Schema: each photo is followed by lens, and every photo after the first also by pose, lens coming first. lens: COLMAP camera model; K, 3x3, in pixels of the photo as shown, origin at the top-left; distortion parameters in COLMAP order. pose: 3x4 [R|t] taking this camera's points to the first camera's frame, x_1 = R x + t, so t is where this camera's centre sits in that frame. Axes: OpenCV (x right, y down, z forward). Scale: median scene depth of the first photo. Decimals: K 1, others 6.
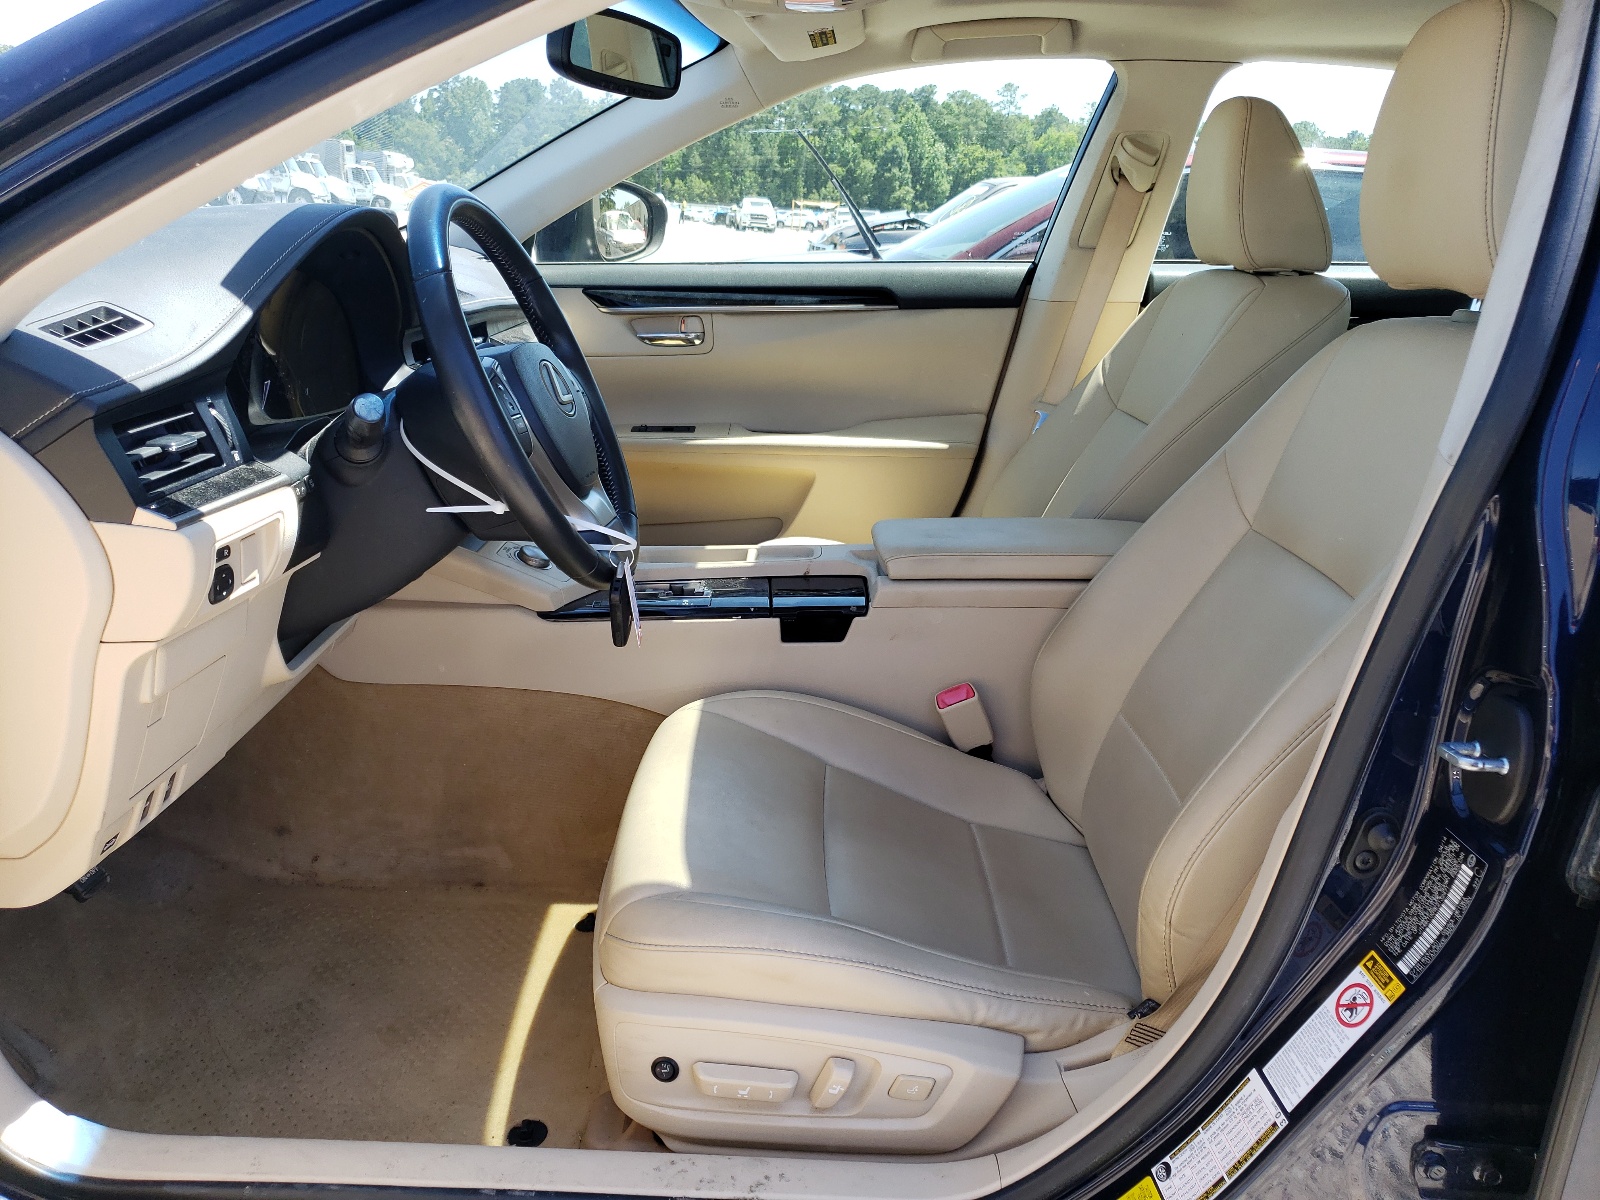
lens RADIAL K [[1213.8, 0, 799.6], [0, 1213.8, 599.9], [0, 0, 1]] dist [-0.006104, -0.000962]
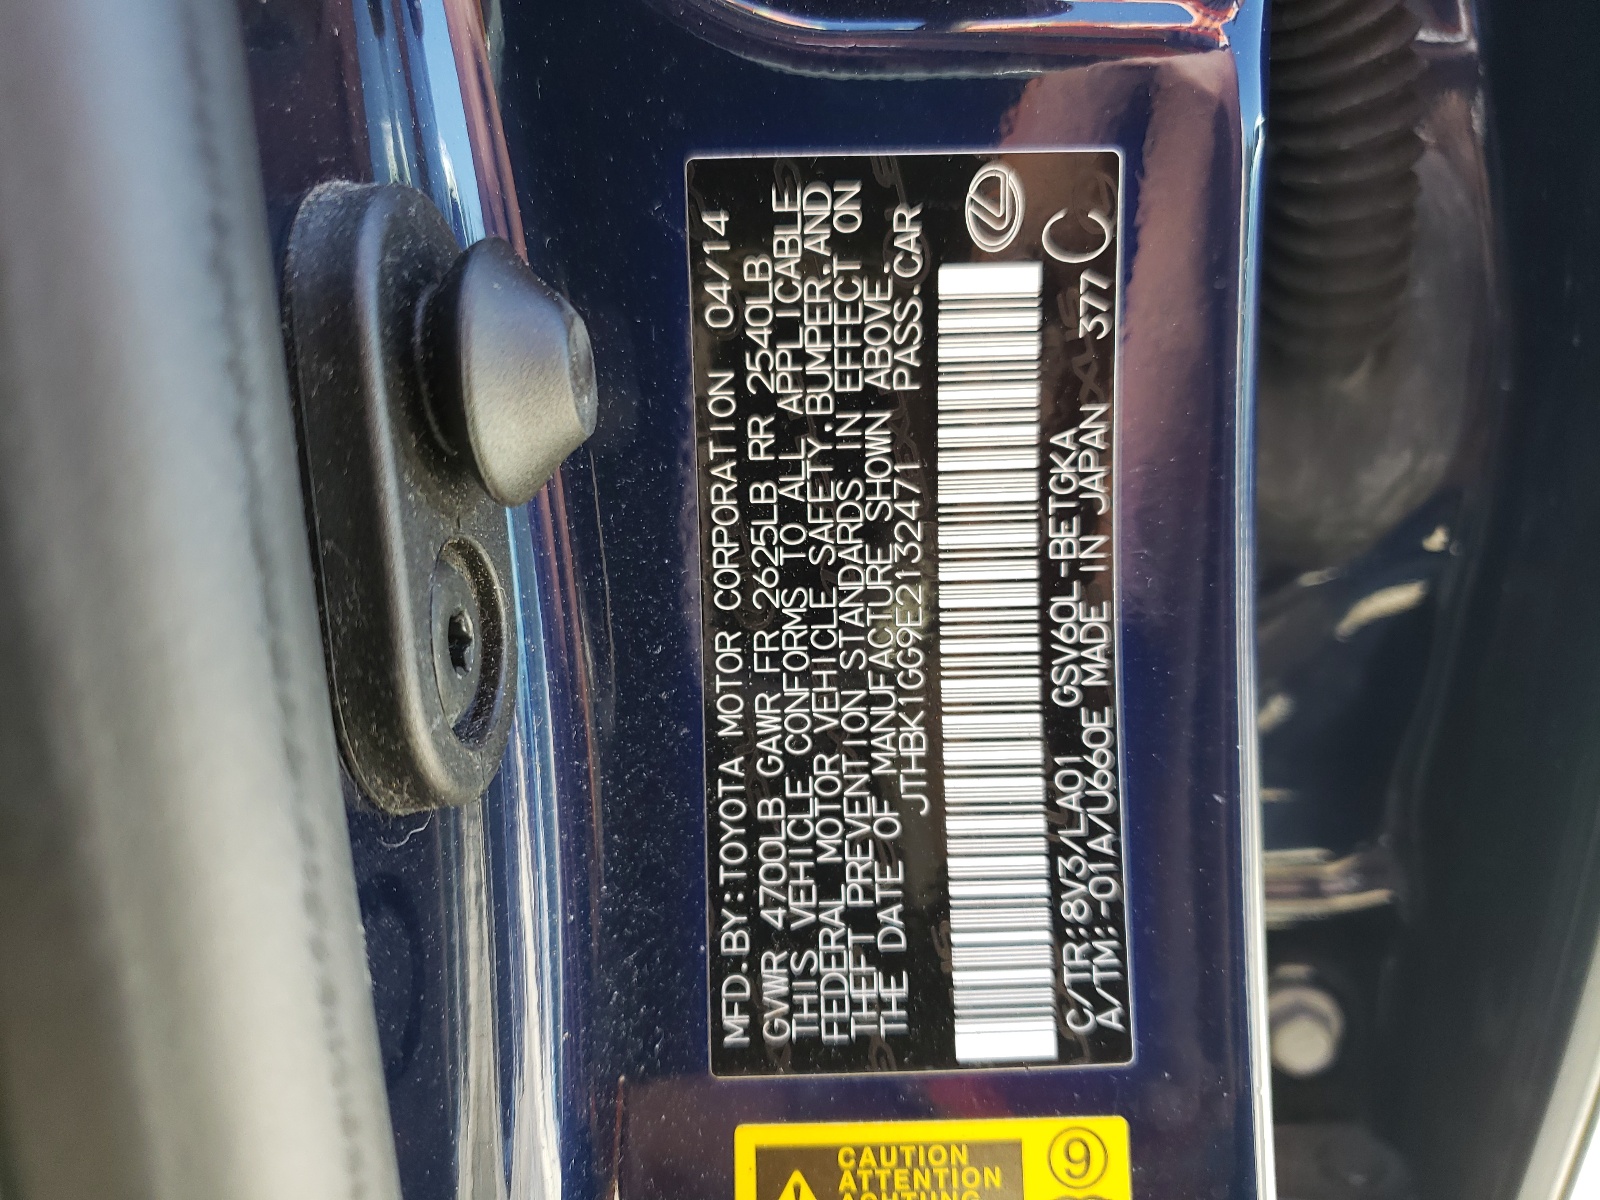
lens RADIAL K [[1213.8, 0, 799.9], [0, 1213.8, 599.8], [0, 0, 1]] dist [-0.006104, -0.000962]
pose [[0.074634, -0.401787, 0.912687, 0.373470], [0.366085, 0.862375, 0.349702, 0.187853], [-0.927584, 0.308021, 0.211451, 0.970520]]
